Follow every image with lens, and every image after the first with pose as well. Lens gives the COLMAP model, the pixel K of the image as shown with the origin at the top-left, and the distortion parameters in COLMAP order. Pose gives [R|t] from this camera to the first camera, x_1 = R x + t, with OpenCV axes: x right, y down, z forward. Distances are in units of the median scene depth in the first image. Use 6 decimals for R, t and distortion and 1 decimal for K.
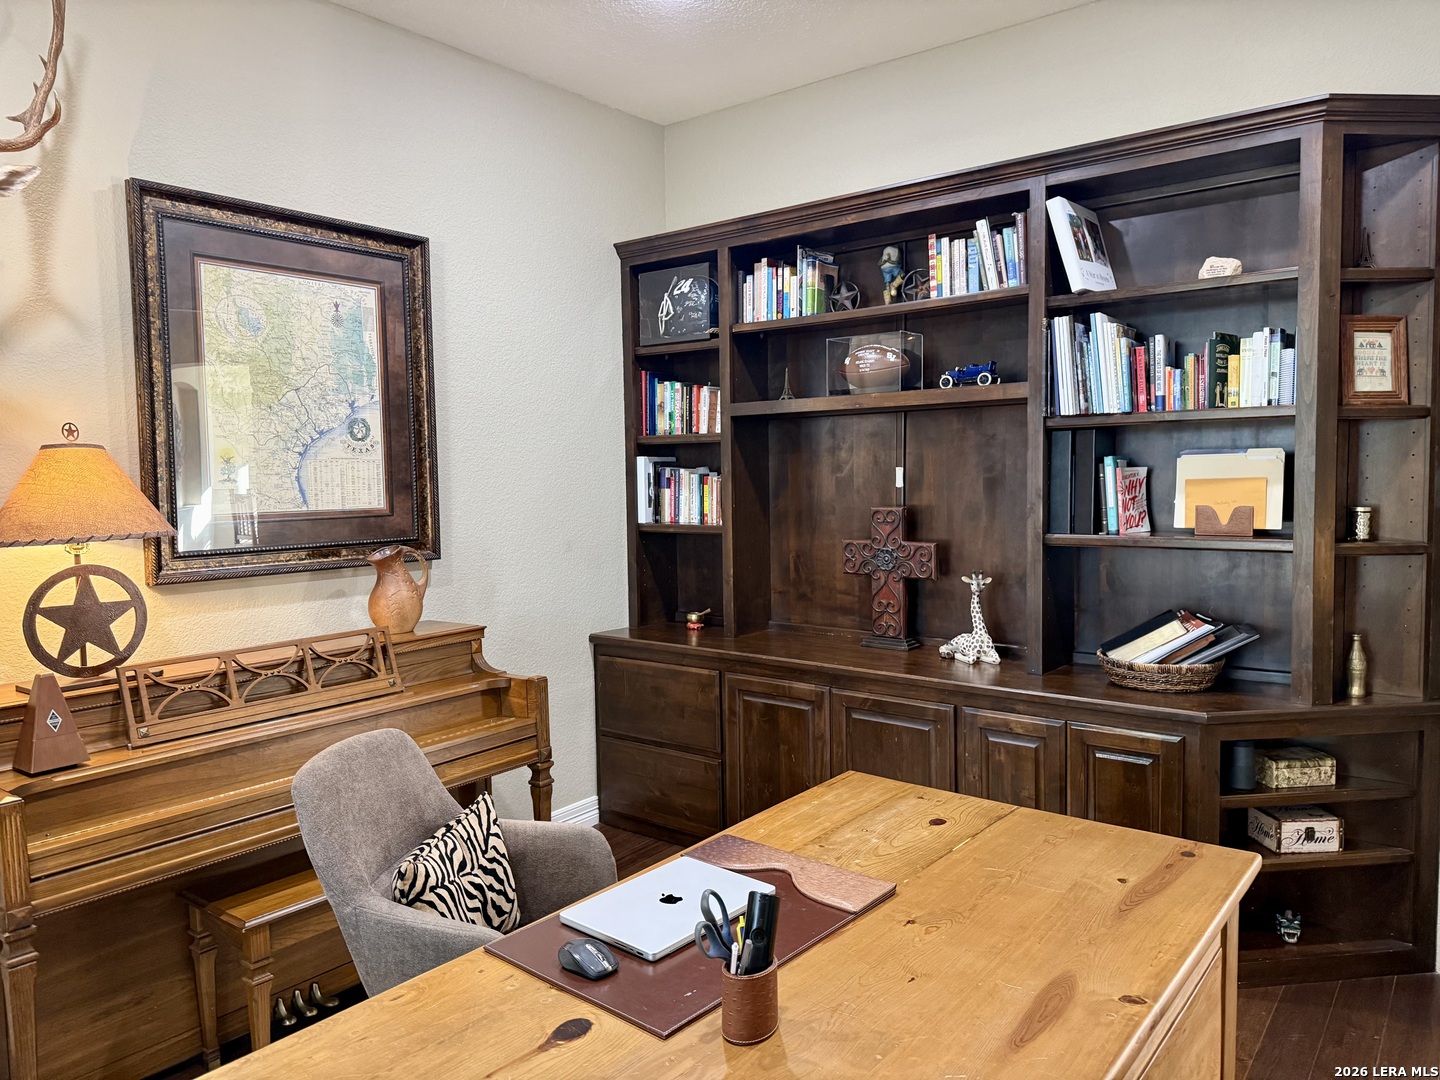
lens RADIAL K [[999.8, 0, 718.2], [0, 999.8, 530.5], [0, 0, 1]] dist [0.019278, -0.003989]
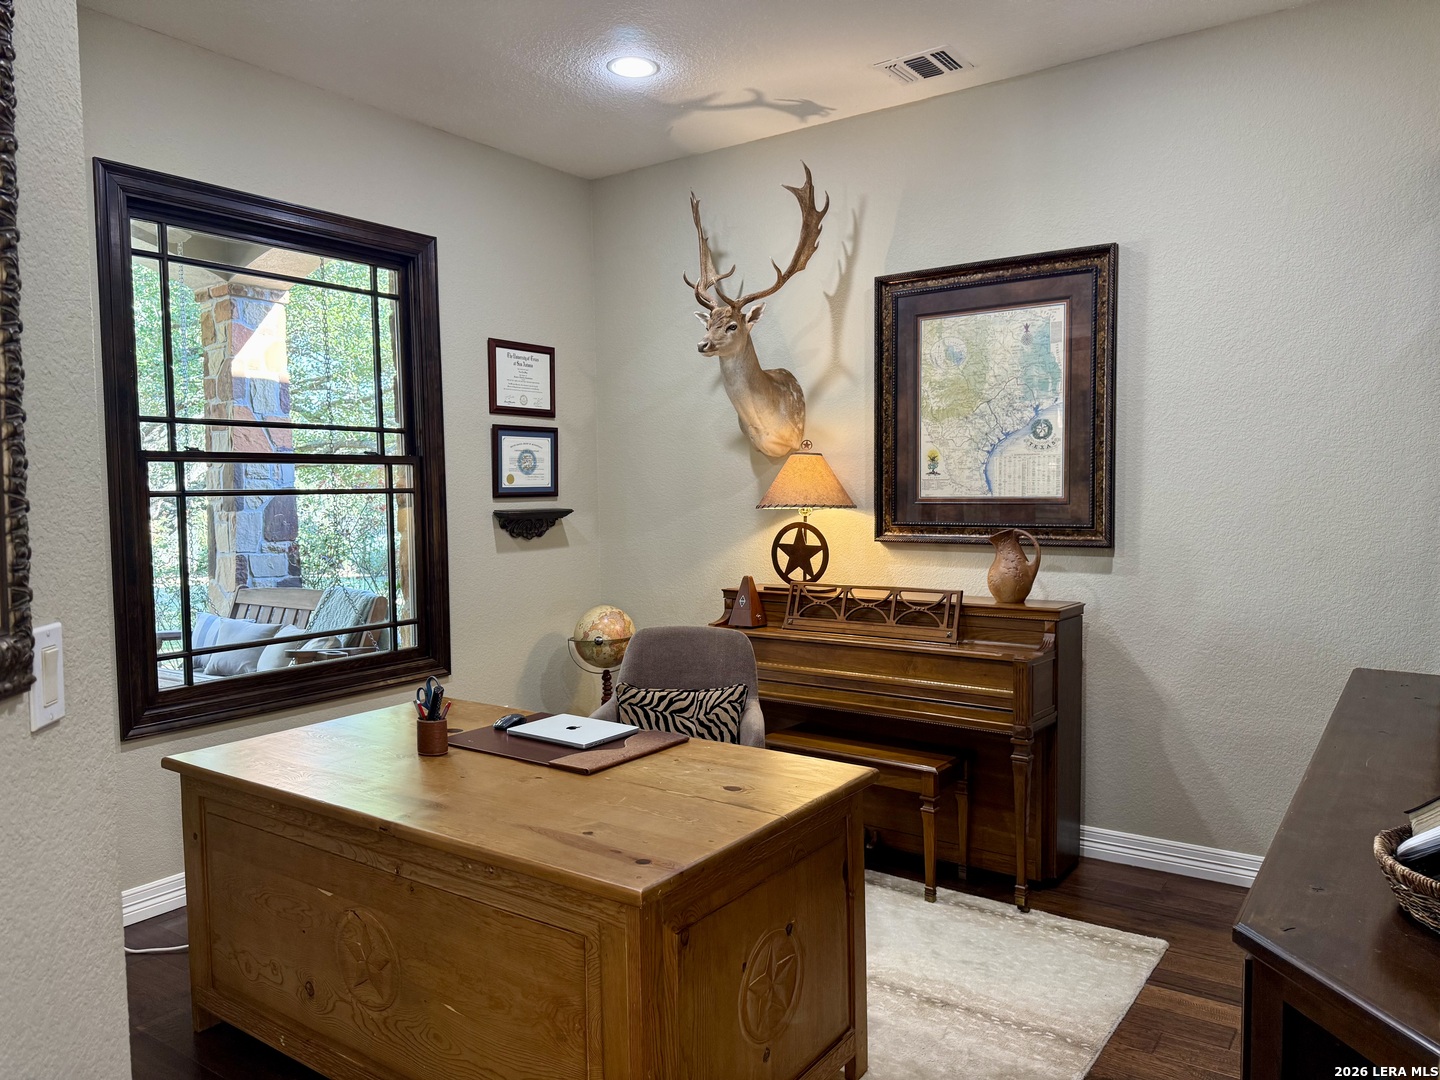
lens RADIAL K [[999.8, 0, 719.0], [0, 999.8, 539.8], [0, 0, 1]] dist [0.019278, -0.003989]
pose [[0.052311, 0.068622, -0.996270, 0.837543], [-0.048430, 0.996637, 0.066104, -0.032901], [0.997456, 0.044791, 0.055458, 0.595461]]
